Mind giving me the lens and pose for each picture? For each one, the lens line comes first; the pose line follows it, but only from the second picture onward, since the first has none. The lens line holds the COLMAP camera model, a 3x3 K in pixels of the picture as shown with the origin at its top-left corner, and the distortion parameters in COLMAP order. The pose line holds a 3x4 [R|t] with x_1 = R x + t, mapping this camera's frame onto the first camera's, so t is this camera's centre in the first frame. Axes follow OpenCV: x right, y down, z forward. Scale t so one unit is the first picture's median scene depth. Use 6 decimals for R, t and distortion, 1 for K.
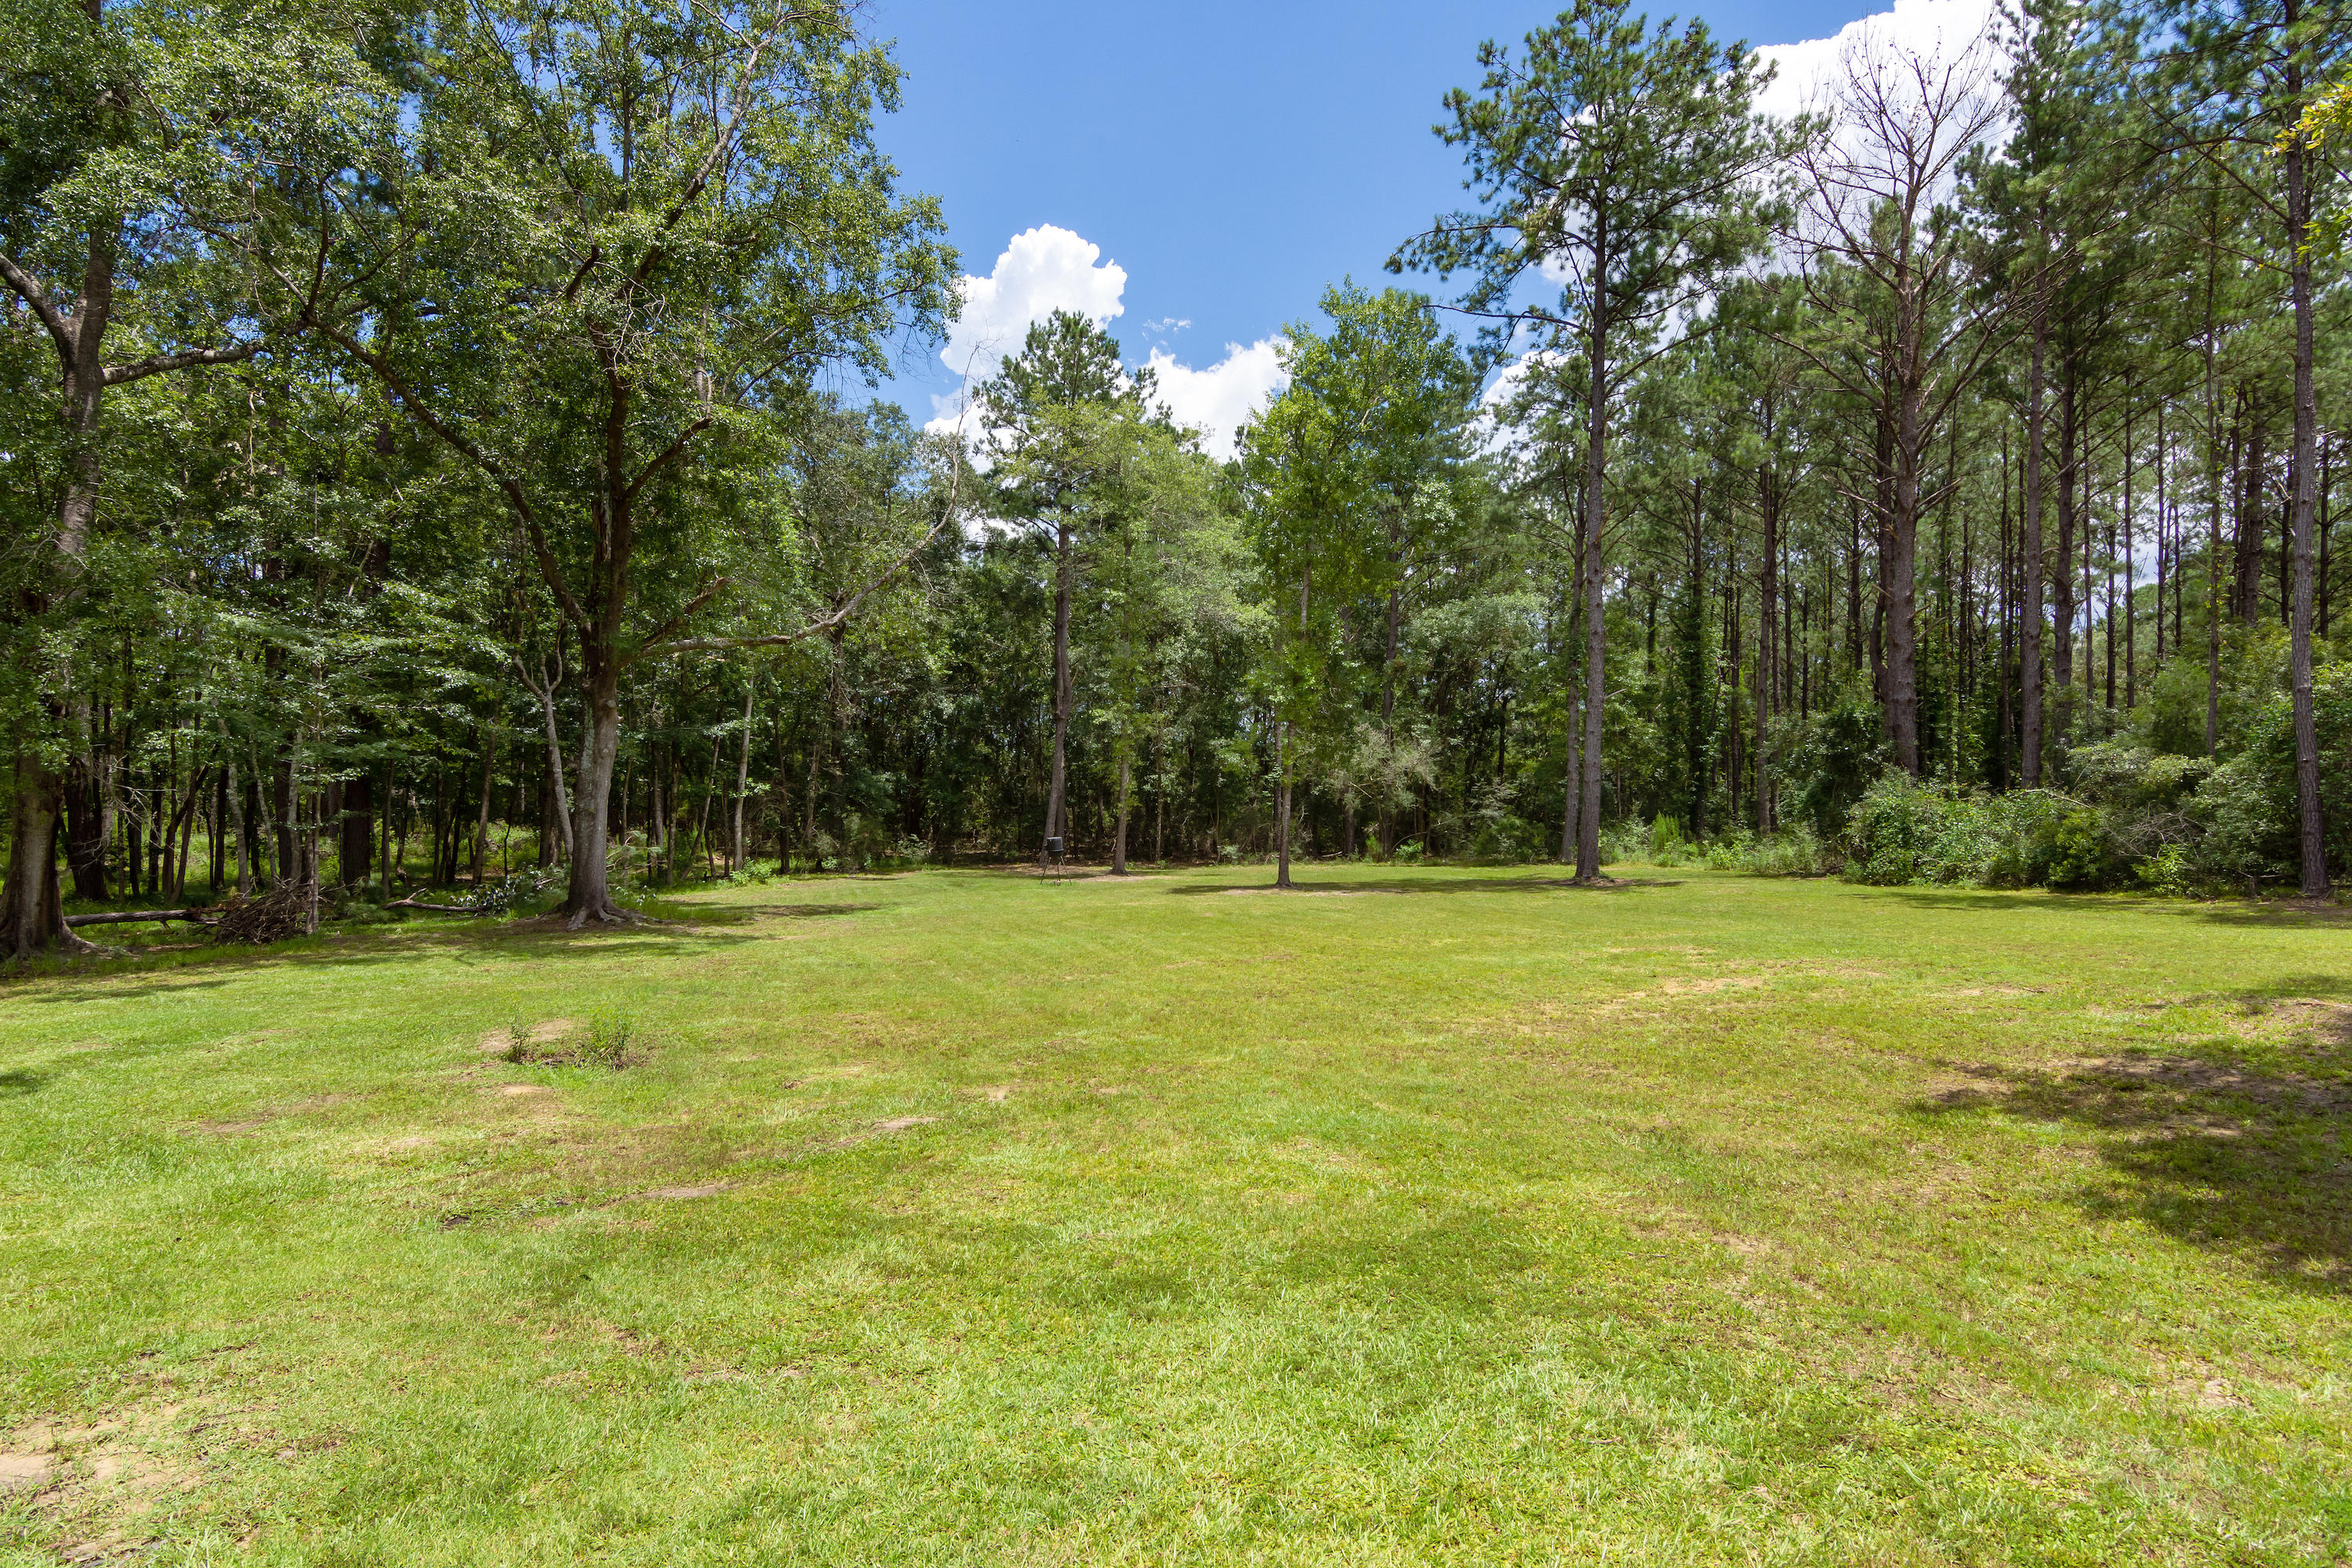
lens RADIAL K [[1270.2, 0, 1162.0], [0, 1270.2, 798.3], [0, 0, 1]] dist [0.000302, -0.000082]
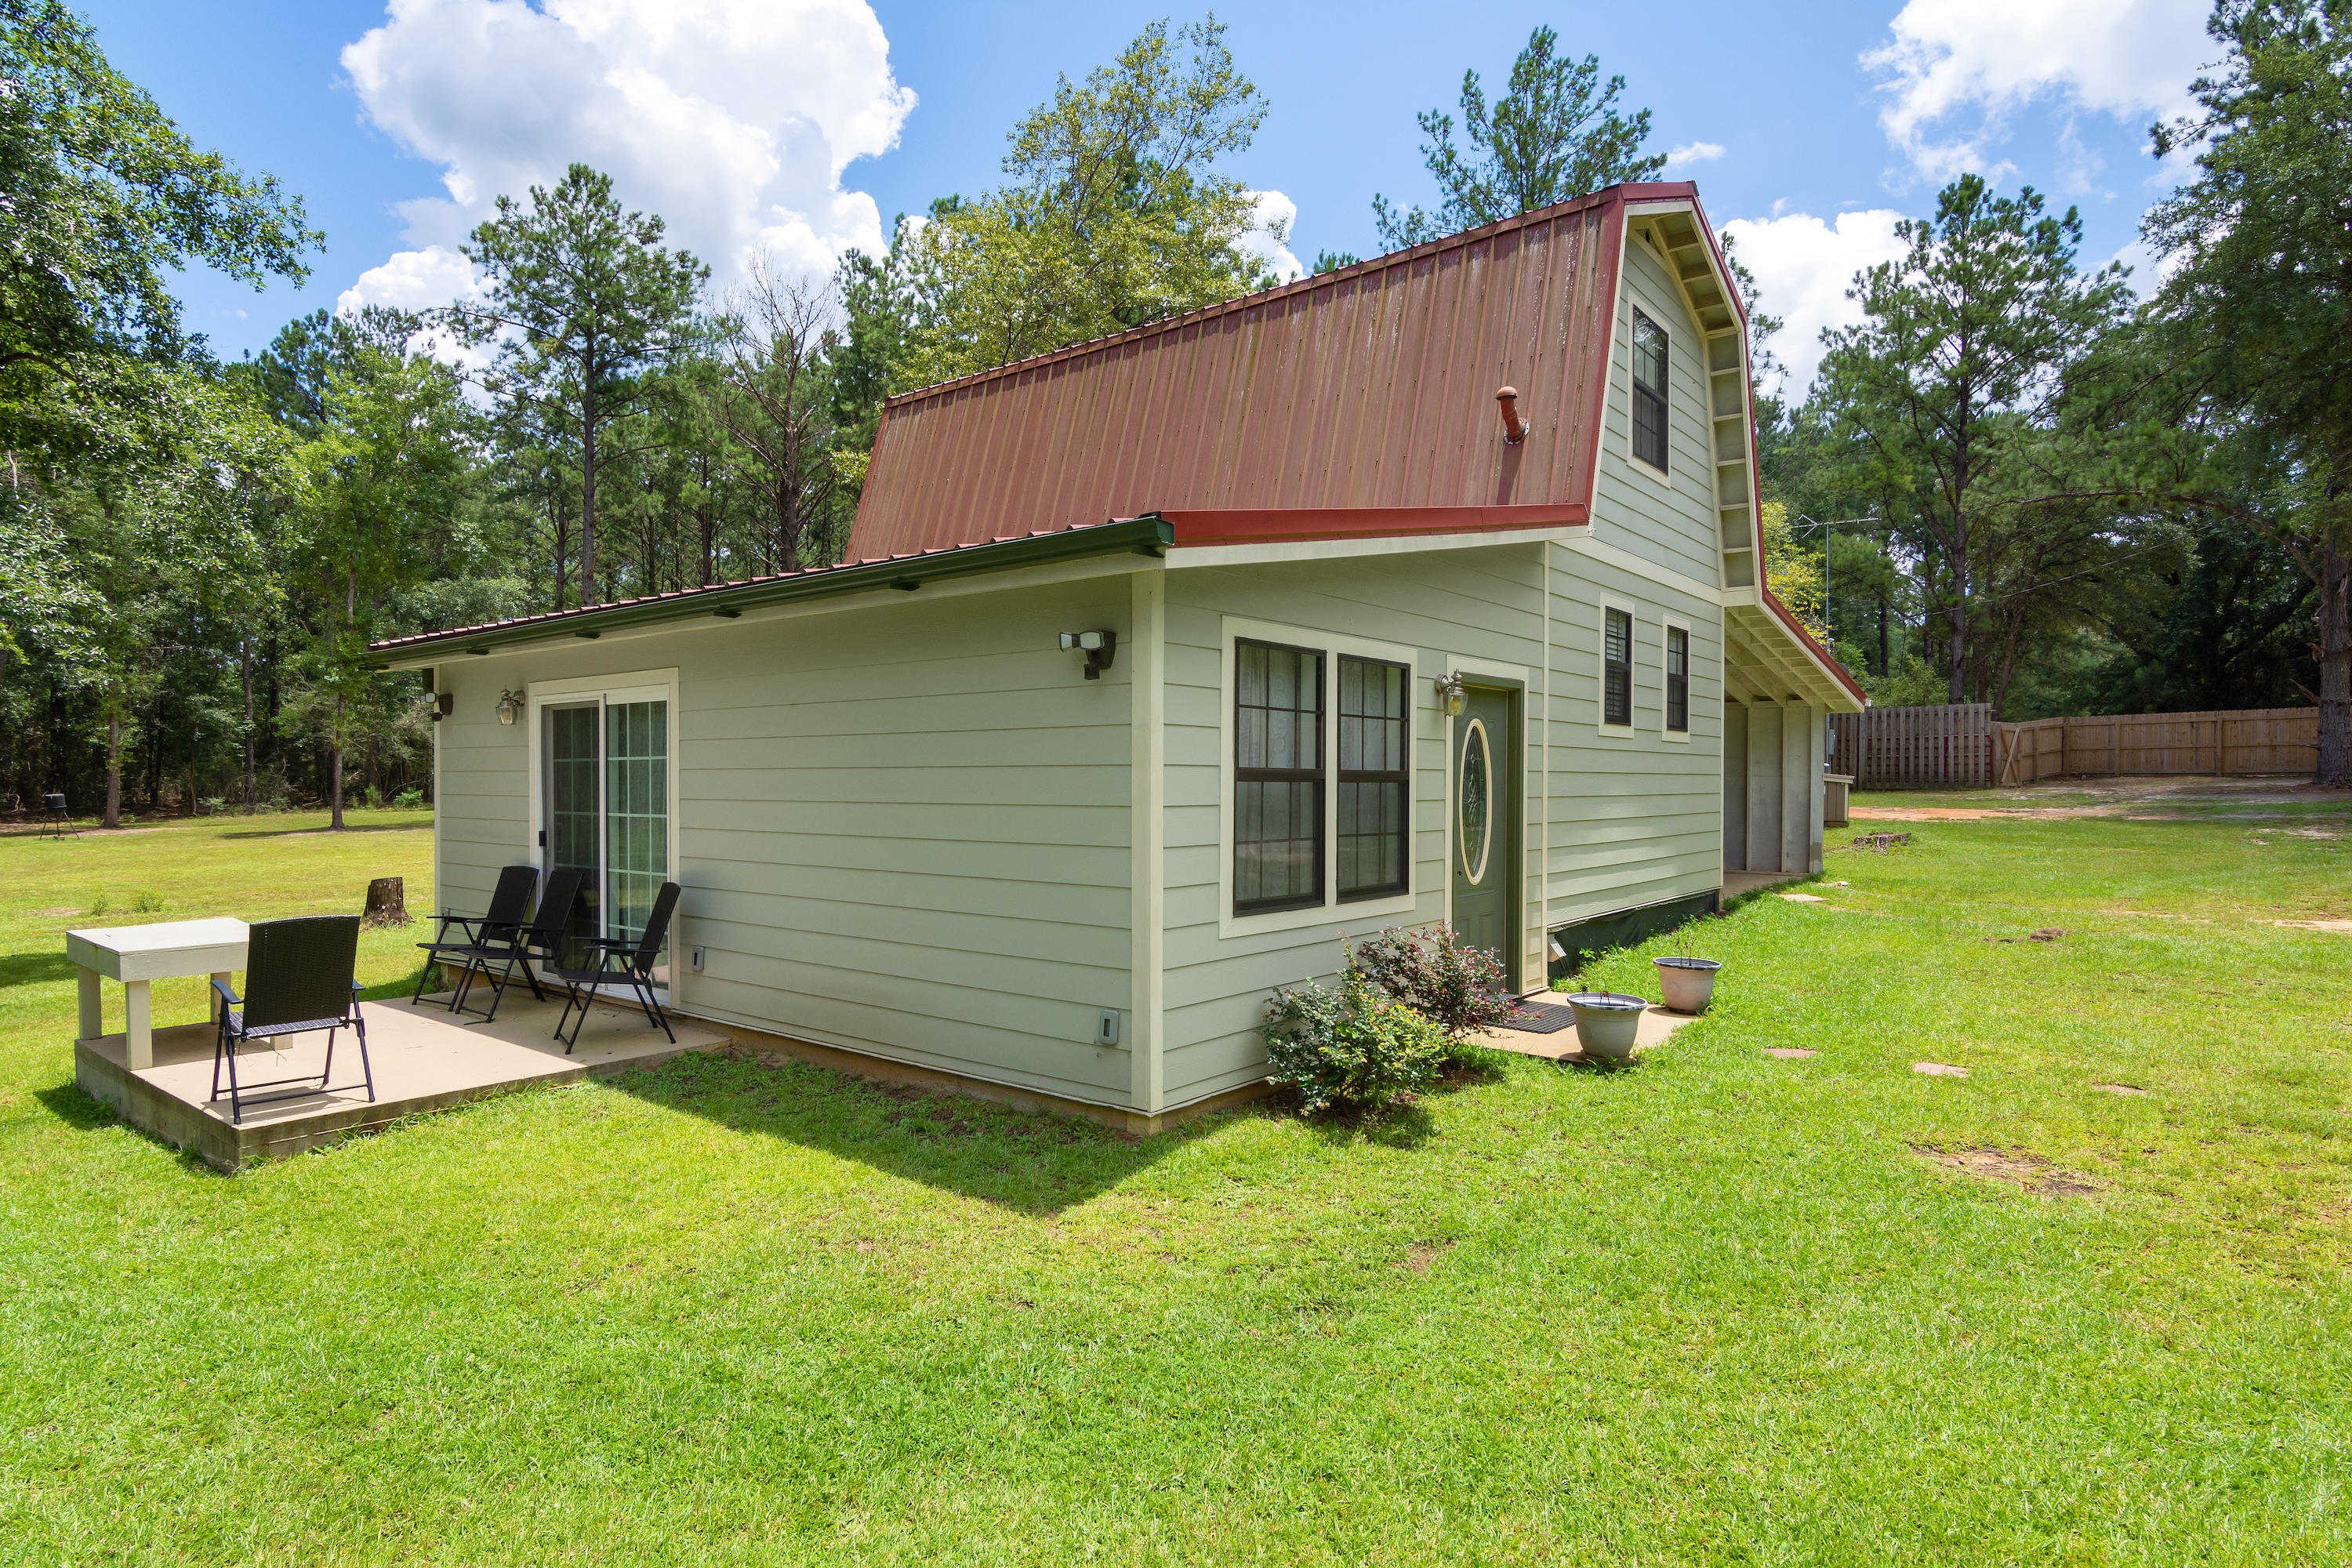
lens RADIAL K [[1270.2, 0, 1161.6], [0, 1270.2, 789.3], [0, 0, 1]] dist [0.000302, -0.000082]
pose [[0.703110, -0.023250, 0.710701, -0.192106], [-0.005785, 0.999245, 0.038412, -0.019312], [-0.711058, -0.031119, 0.702444, -0.392271]]
